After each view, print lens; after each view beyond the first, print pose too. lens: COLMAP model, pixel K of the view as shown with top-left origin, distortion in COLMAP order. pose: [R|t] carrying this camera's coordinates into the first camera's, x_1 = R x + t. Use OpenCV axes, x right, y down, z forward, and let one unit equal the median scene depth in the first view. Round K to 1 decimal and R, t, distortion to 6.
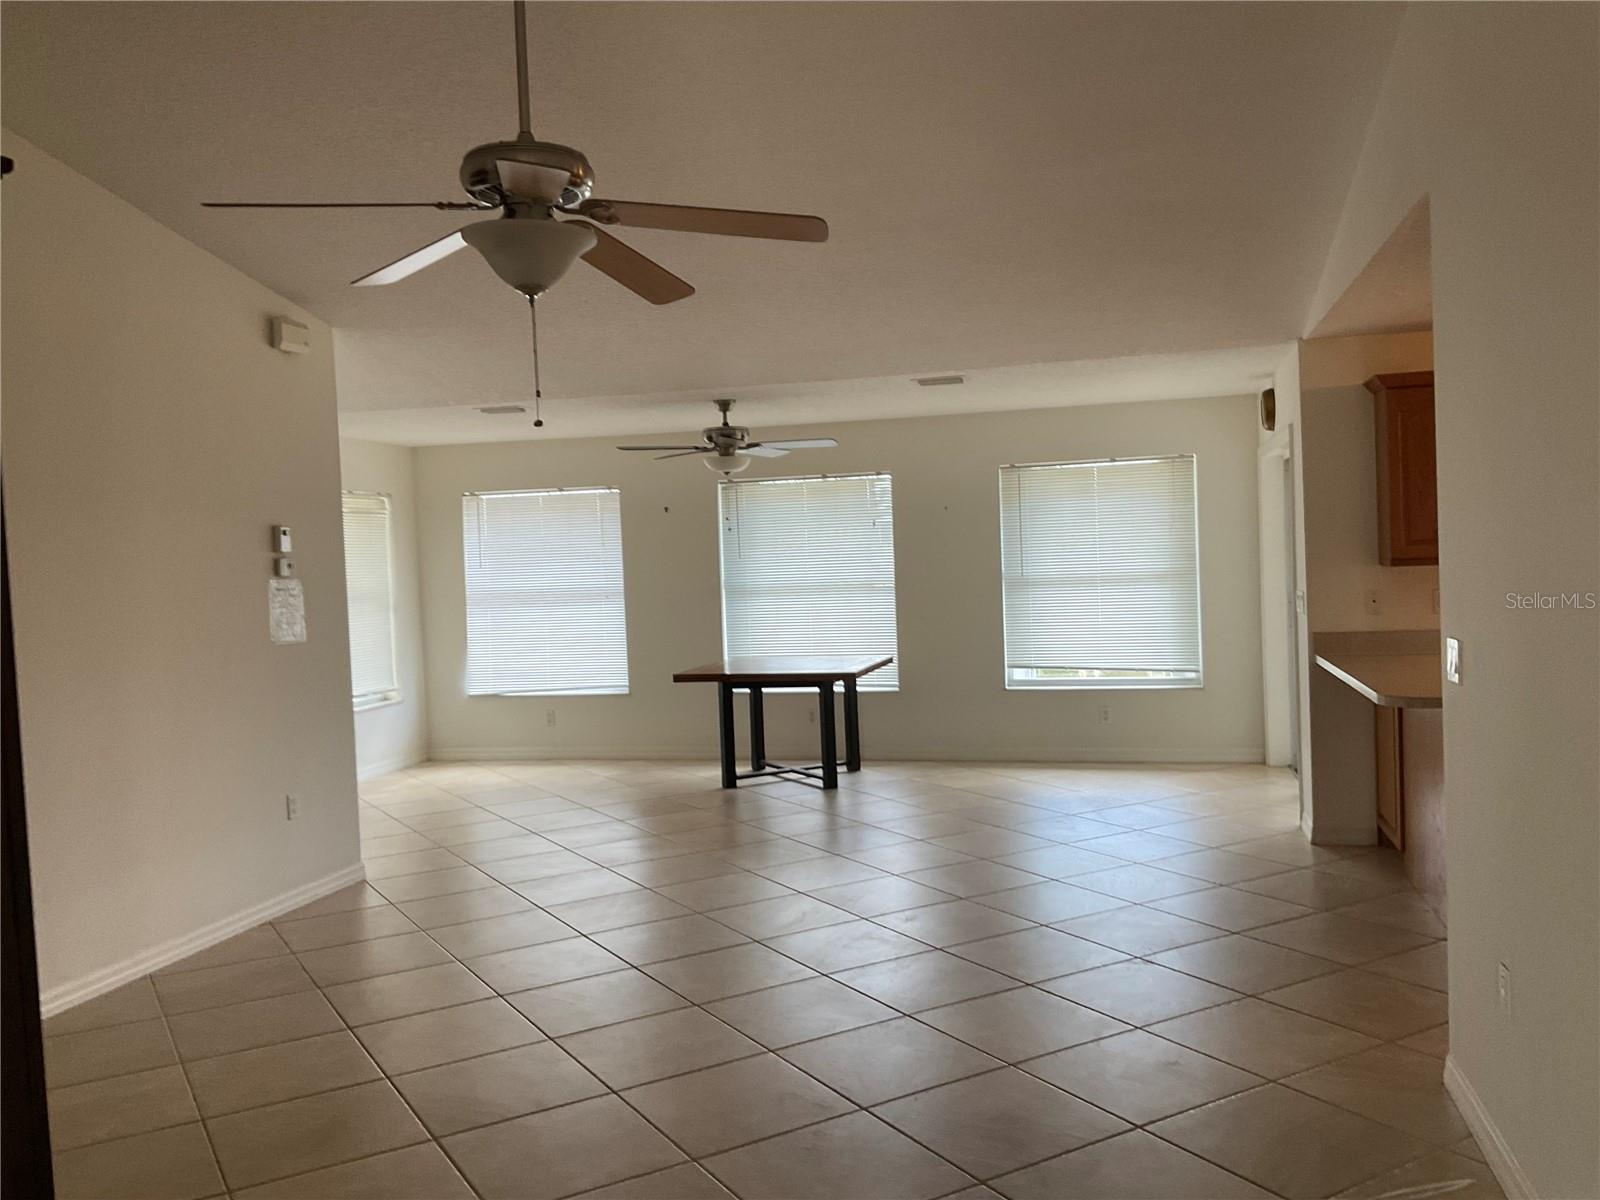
lens RADIAL K [[1344.4, 0, 808.8], [0, 1344.4, 593.6], [0, 0, 1]] dist [0.077721, -0.125240]
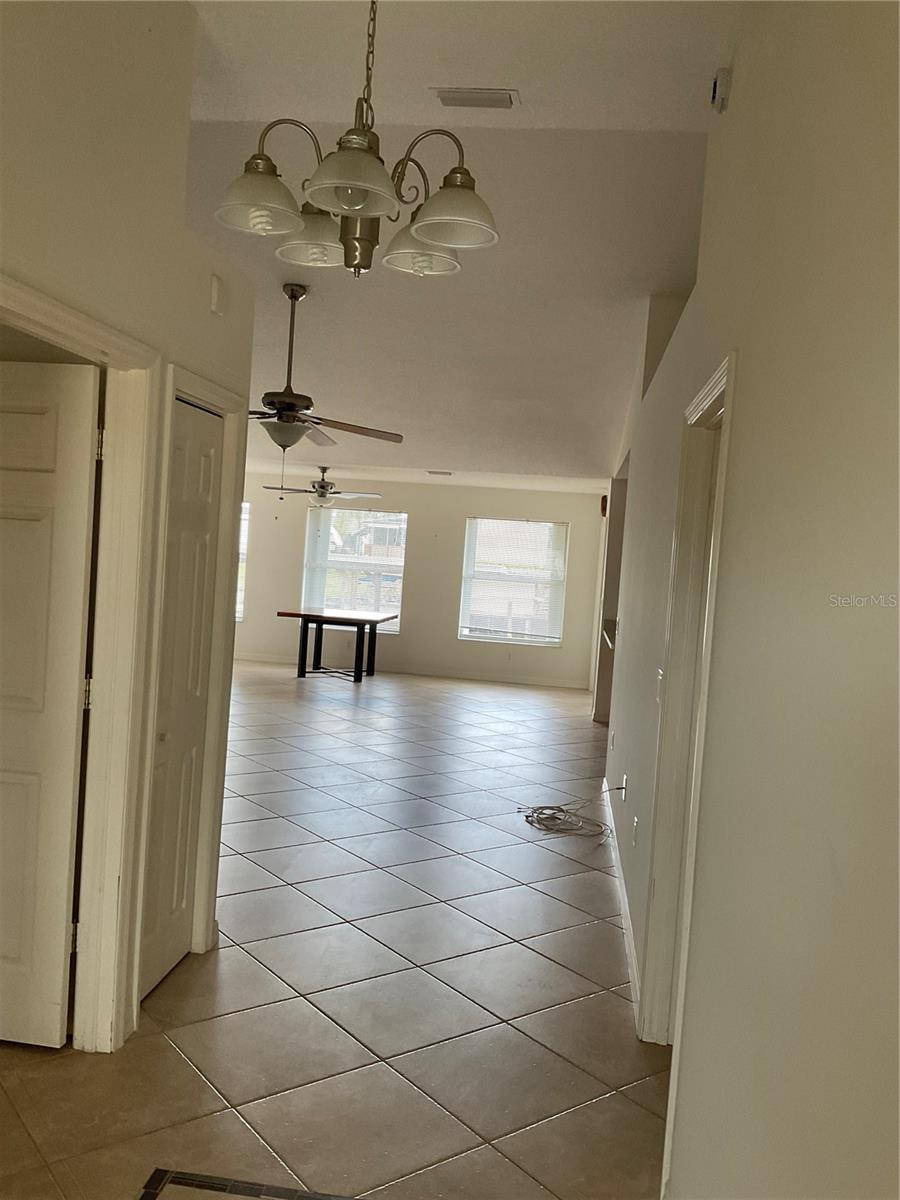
lens RADIAL K [[1008.3, 0, 451.8], [0, 1008.3, 596.8], [0, 0, 1]] dist [0.077721, -0.125240]
pose [[0.986950, 0.102250, 0.124400, -0.039298], [-0.104234, 0.994507, 0.009529, 0.002761], [-0.122743, -0.022372, 0.992186, -0.368132]]
